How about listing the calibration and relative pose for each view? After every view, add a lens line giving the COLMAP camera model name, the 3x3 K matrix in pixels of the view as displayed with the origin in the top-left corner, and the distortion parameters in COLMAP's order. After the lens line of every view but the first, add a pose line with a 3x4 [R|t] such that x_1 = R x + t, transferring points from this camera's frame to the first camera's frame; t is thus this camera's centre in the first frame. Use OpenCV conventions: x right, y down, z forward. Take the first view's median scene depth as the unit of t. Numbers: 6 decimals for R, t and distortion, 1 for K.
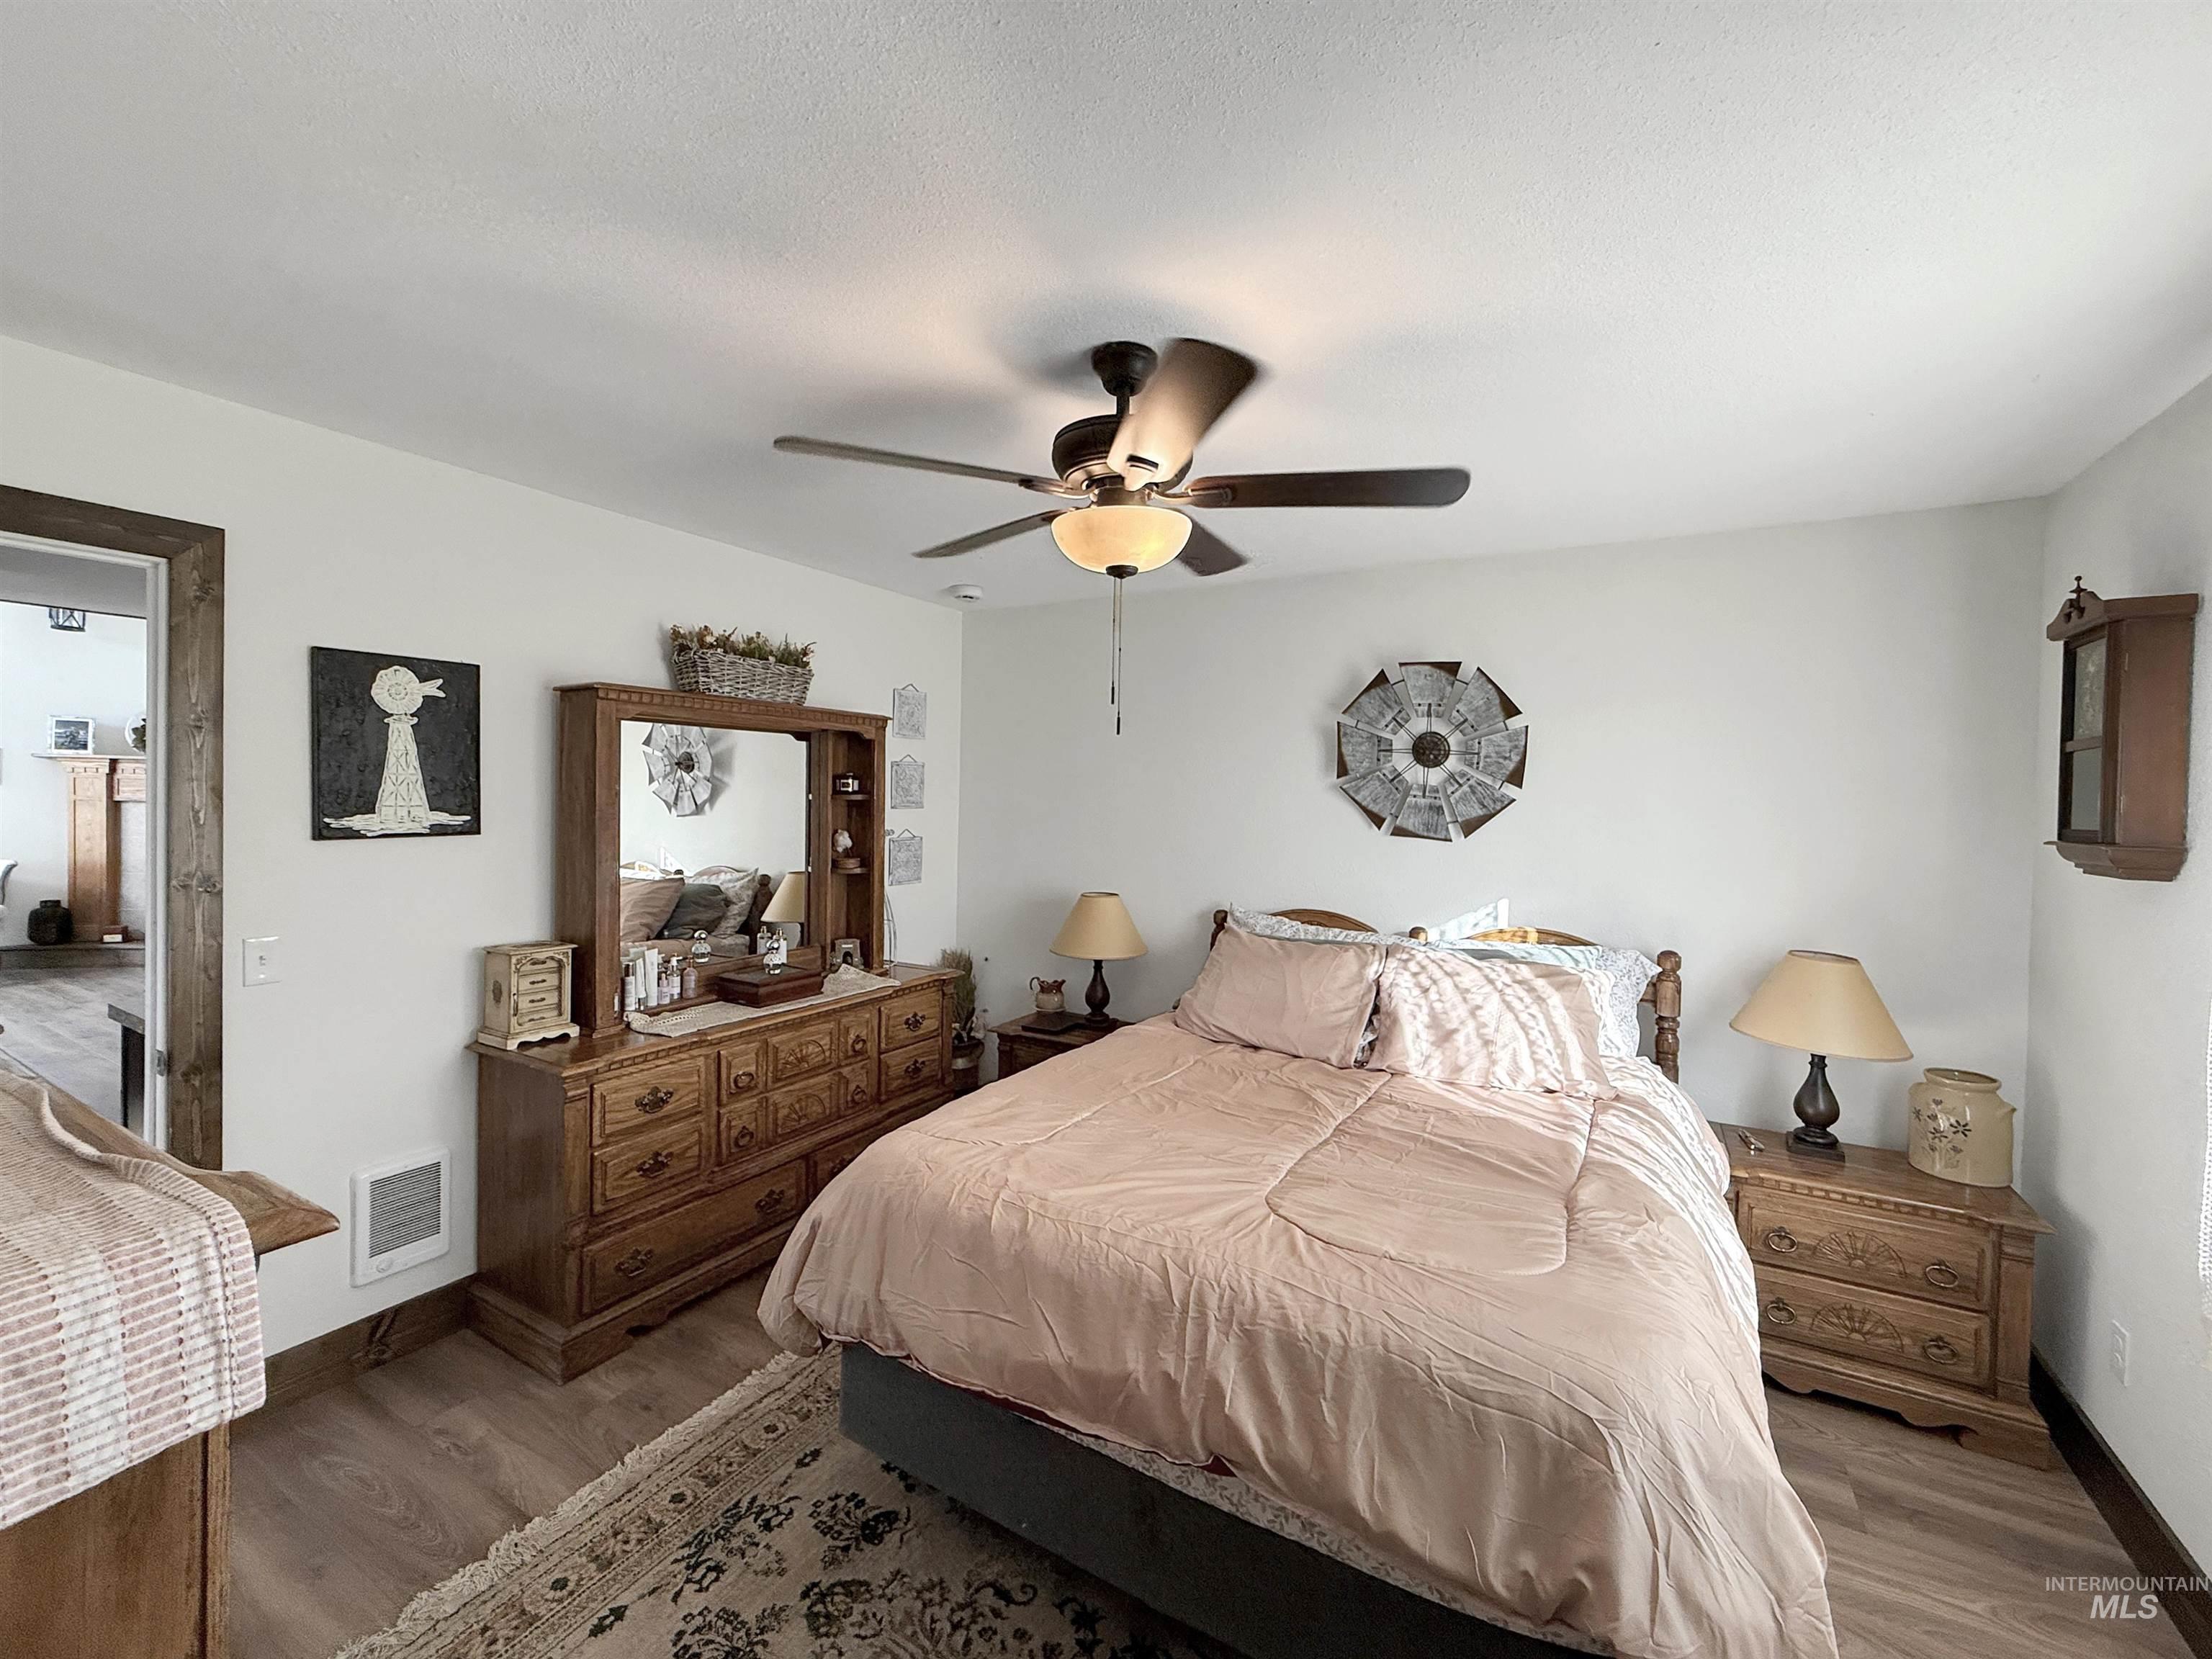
lens RADIAL K [[900.4, 0, 1106.0], [0, 900.4, 816.4], [0, 0, 1]] dist [-0.001028, -0.000008]
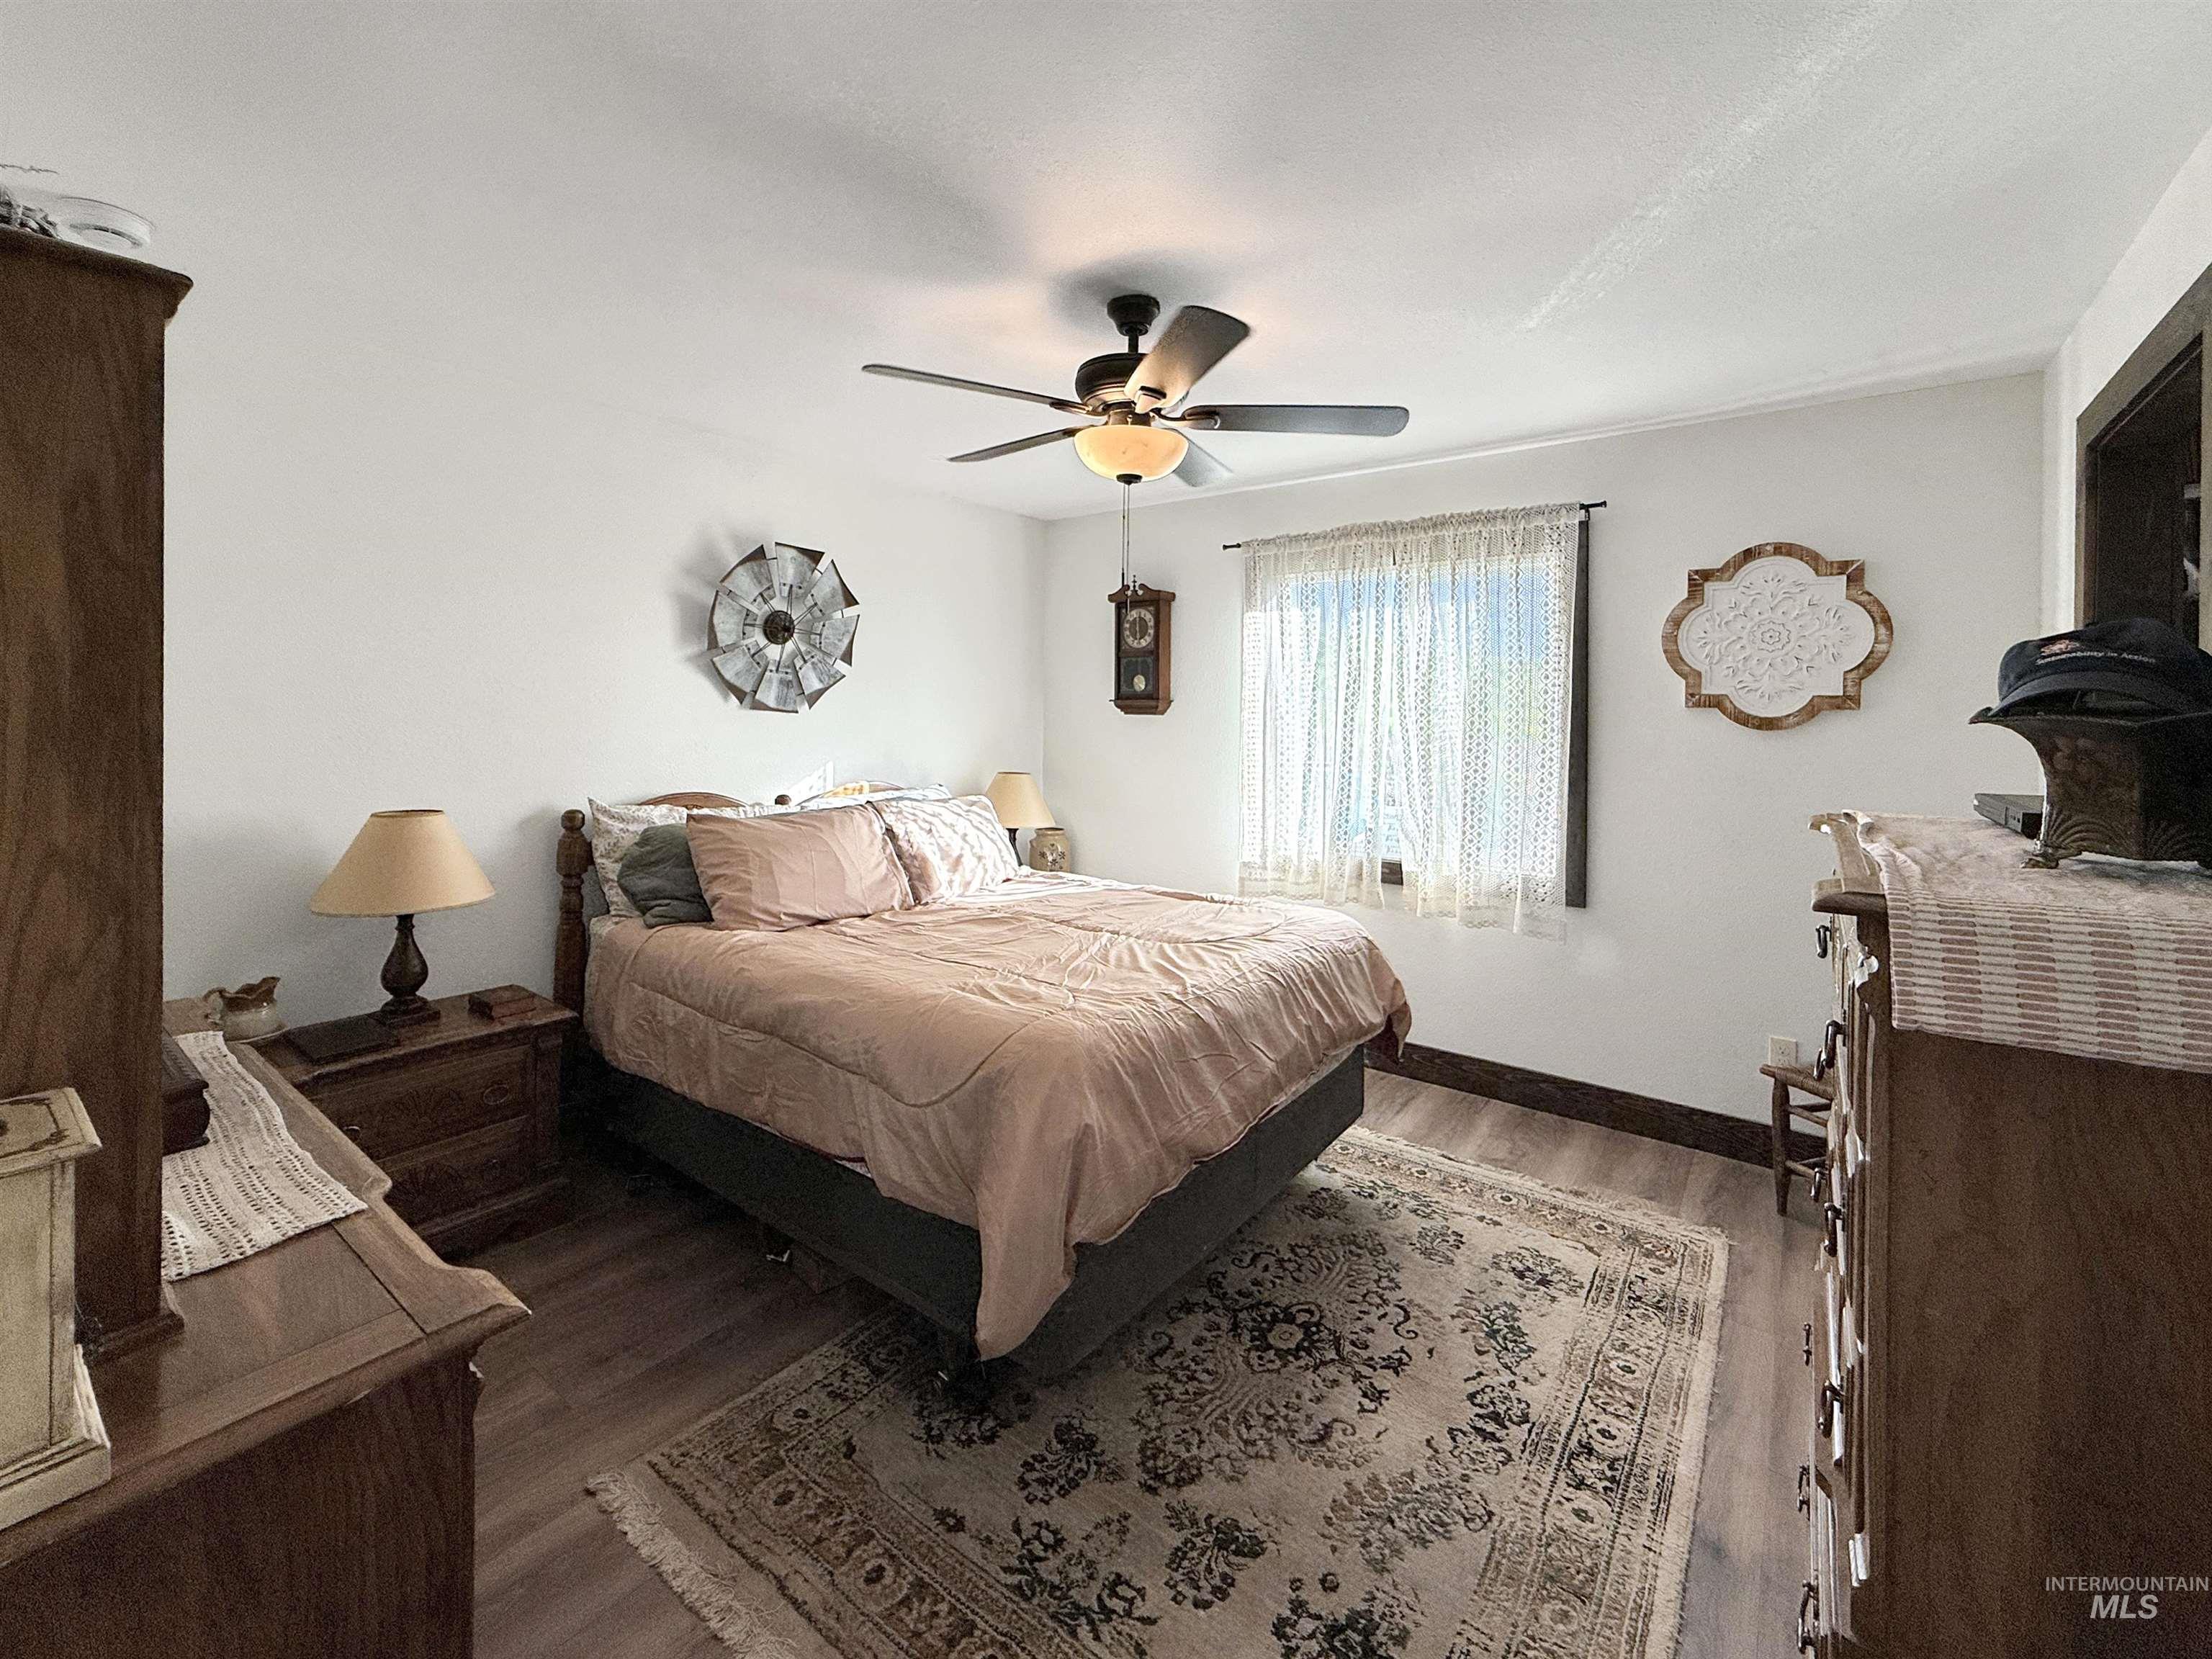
lens RADIAL K [[930.0, 0, 1105.4], [0, 930.0, 715.8], [0, 0, 1]] dist [0.012105, -0.000086]
pose [[0.128354, -0.023235, 0.991456, -1.233538], [0.009983, 0.999705, 0.022136, 0.017061], [-0.991678, 0.007056, 0.128548, 0.863987]]
